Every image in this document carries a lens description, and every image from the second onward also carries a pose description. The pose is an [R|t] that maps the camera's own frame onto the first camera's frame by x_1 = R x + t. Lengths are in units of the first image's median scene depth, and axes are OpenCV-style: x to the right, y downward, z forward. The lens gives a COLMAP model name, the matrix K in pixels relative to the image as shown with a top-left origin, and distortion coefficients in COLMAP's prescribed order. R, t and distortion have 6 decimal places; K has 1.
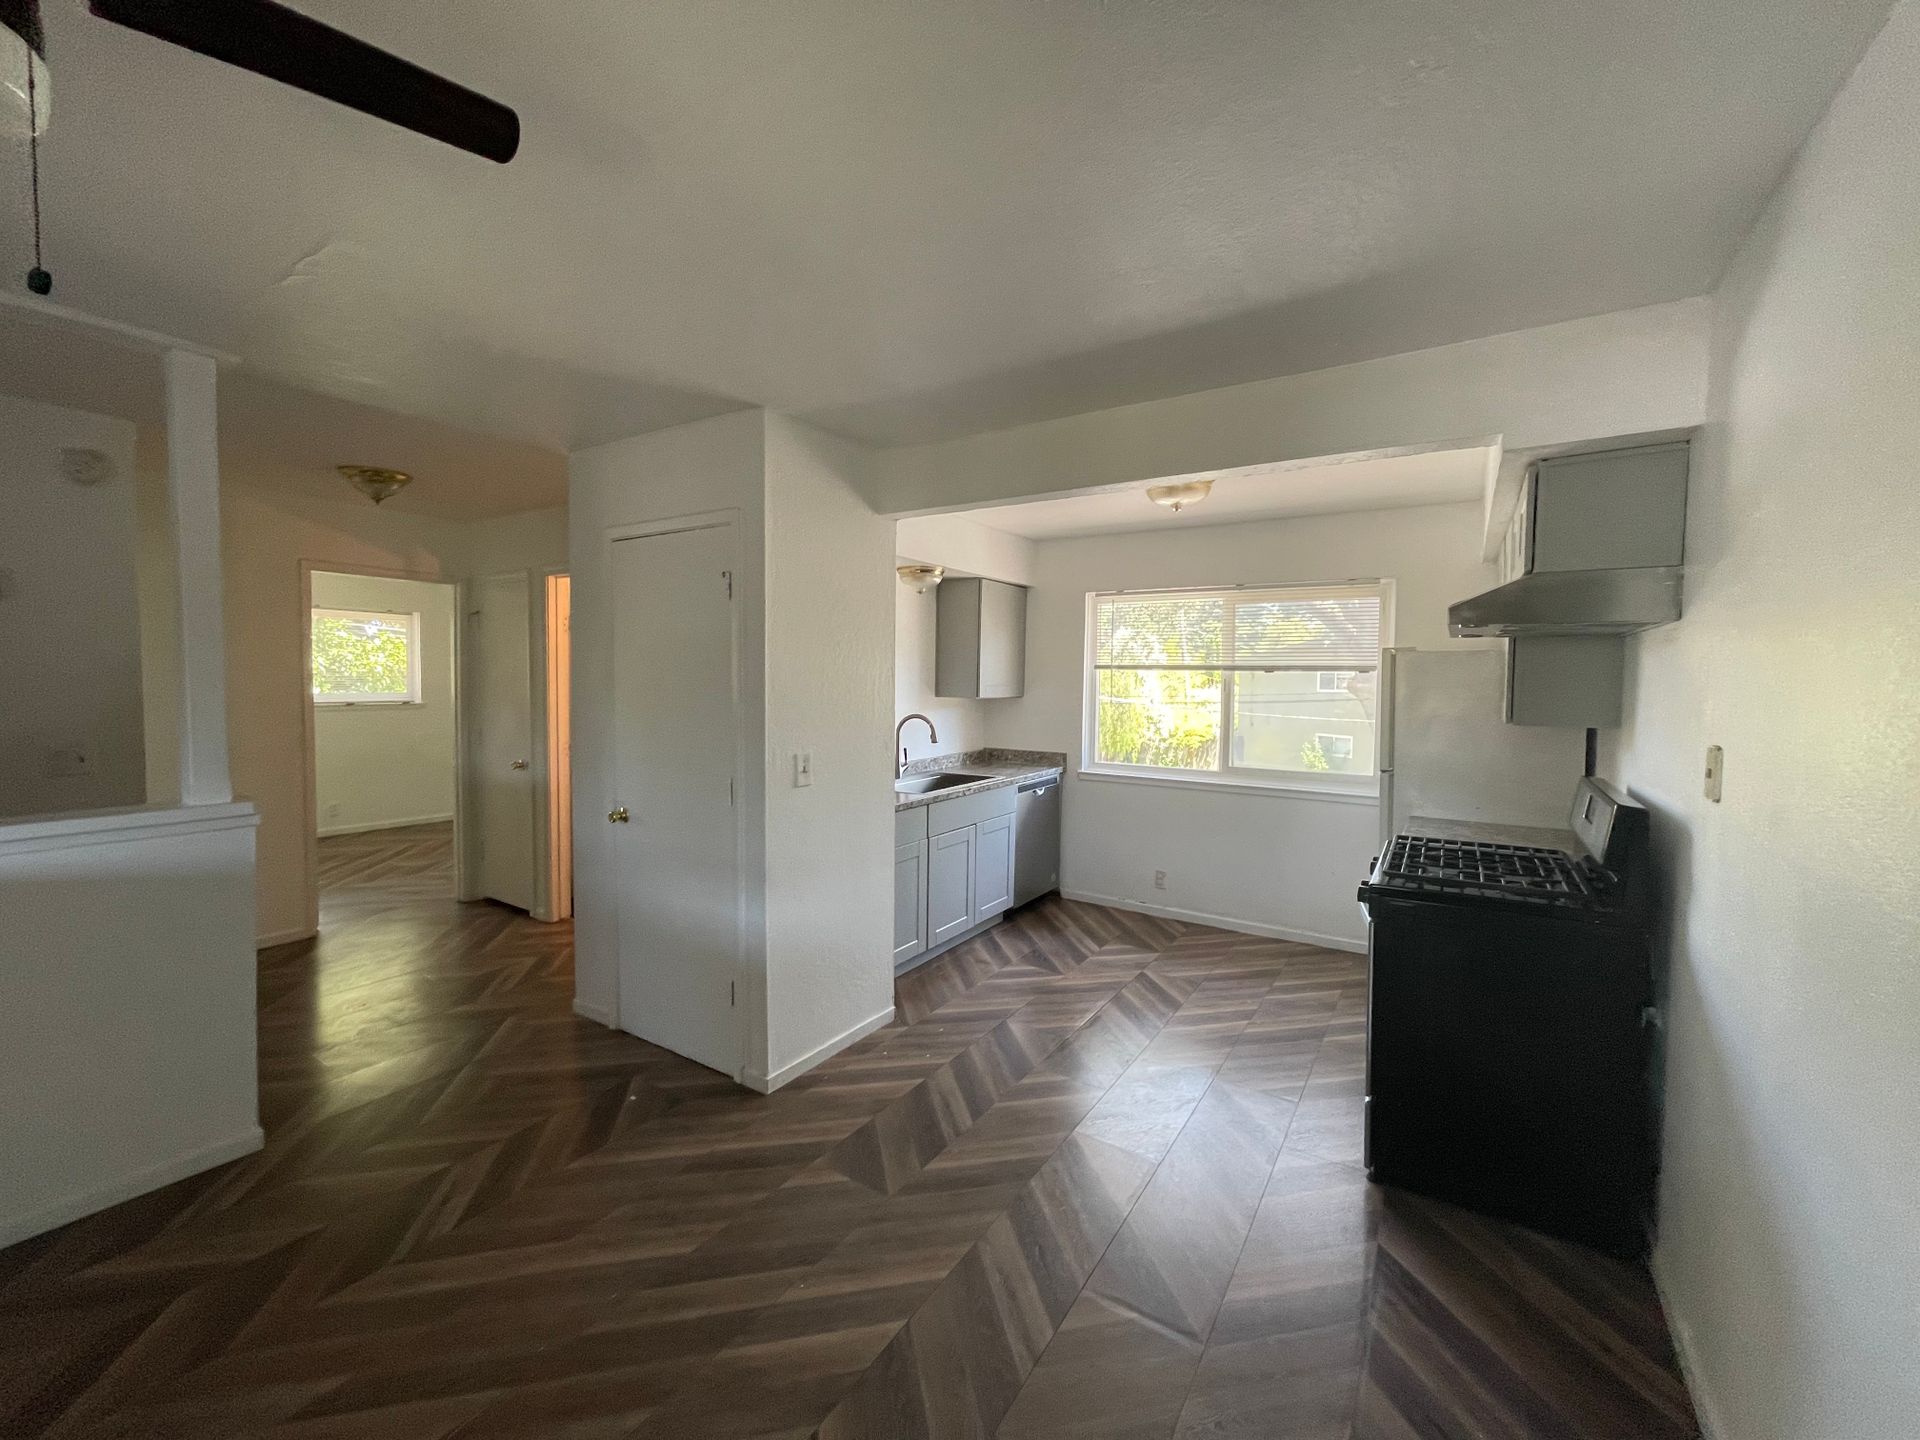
lens RADIAL K [[786.2, 0, 919.9], [0, 786.2, 714.2], [0, 0, 1]] dist [-0.000230, -0.000232]
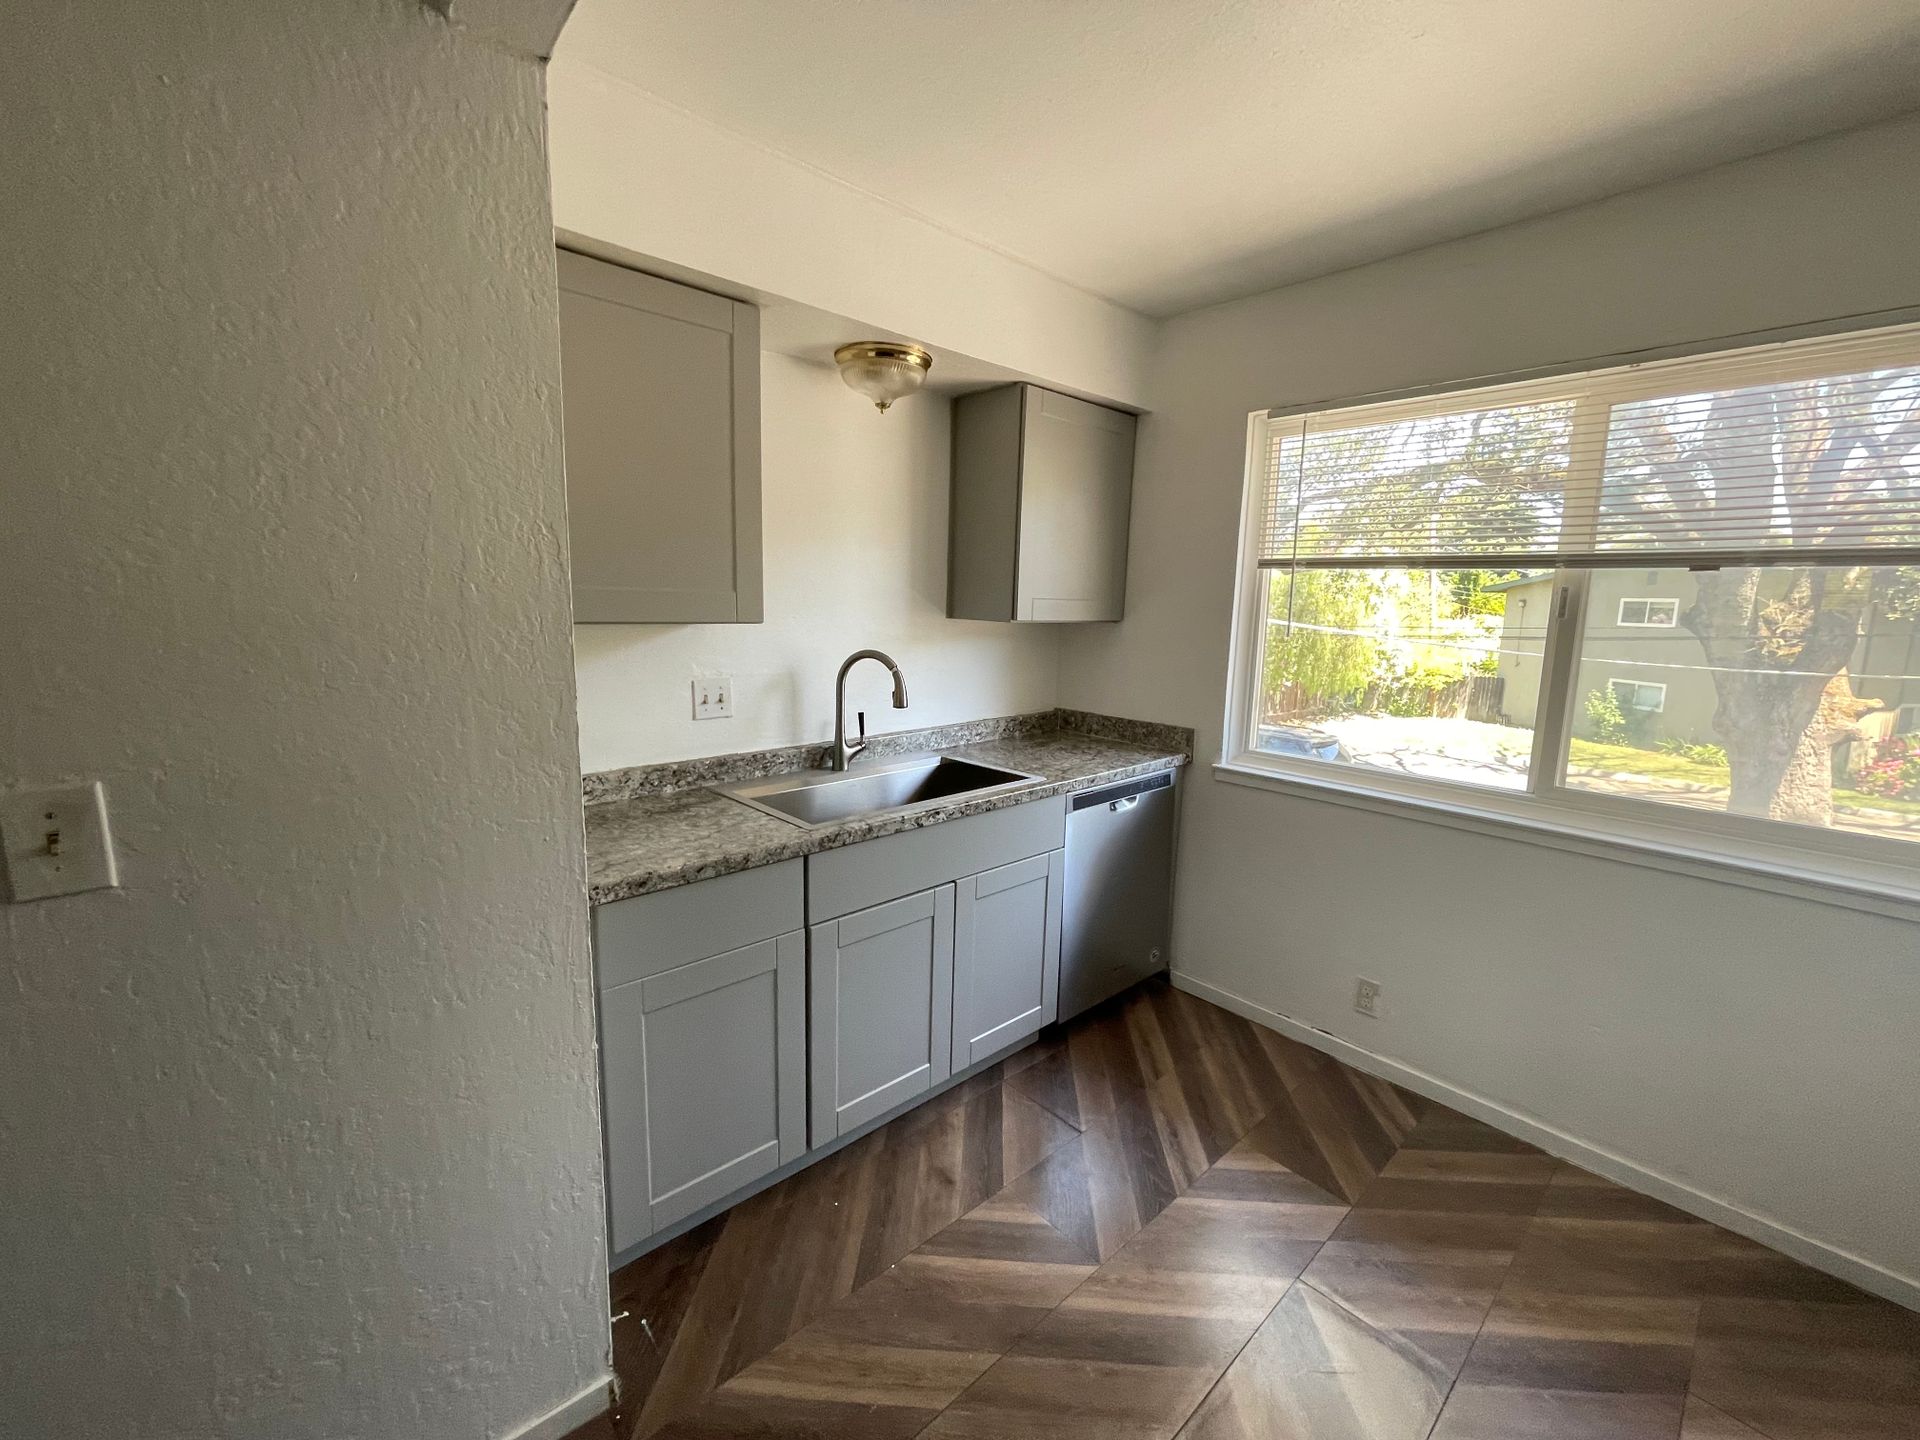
lens RADIAL K [[764.7, 0, 954.3], [0, 764.7, 713.2], [0, 0, 1]] dist [-0.002171, -0.000052]
pose [[0.974342, 0.045349, -0.220456, 0.147020], [-0.023764, 0.994744, 0.099596, -0.009202], [0.223814, -0.091802, 0.970299, 0.479316]]
